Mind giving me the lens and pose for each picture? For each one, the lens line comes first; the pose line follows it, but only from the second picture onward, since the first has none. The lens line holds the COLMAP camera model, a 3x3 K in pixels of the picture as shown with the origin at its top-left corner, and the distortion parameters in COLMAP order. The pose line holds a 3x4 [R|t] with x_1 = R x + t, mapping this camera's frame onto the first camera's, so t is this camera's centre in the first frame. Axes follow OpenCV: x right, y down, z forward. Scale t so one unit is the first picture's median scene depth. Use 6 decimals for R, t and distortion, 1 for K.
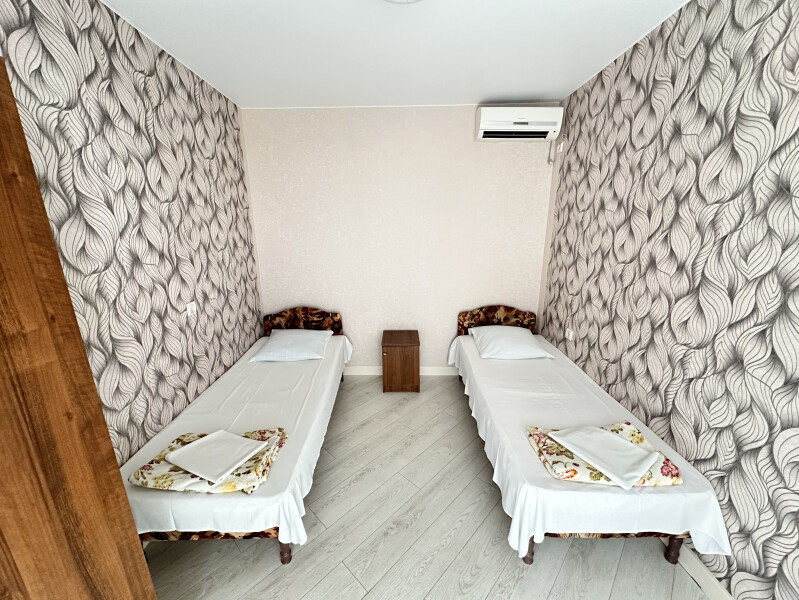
lens RADIAL K [[320.5, 0, 400.9], [0, 320.5, 302.6], [0, 0, 1]] dist [0.008193, -0.000532]
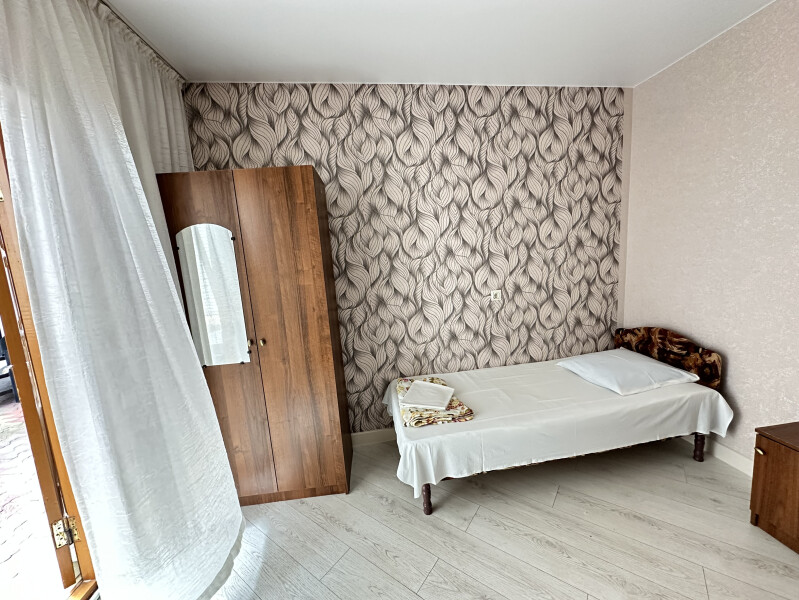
lens RADIAL K [[320.5, 0, 402.9], [0, 320.5, 303.8], [0, 0, 1]] dist [0.008193, -0.000532]
pose [[0.127046, 0.152922, -0.980038, 0.361887], [-0.184986, 0.974362, 0.128056, -0.028767], [0.974494, 0.165024, 0.152078, 0.348590]]
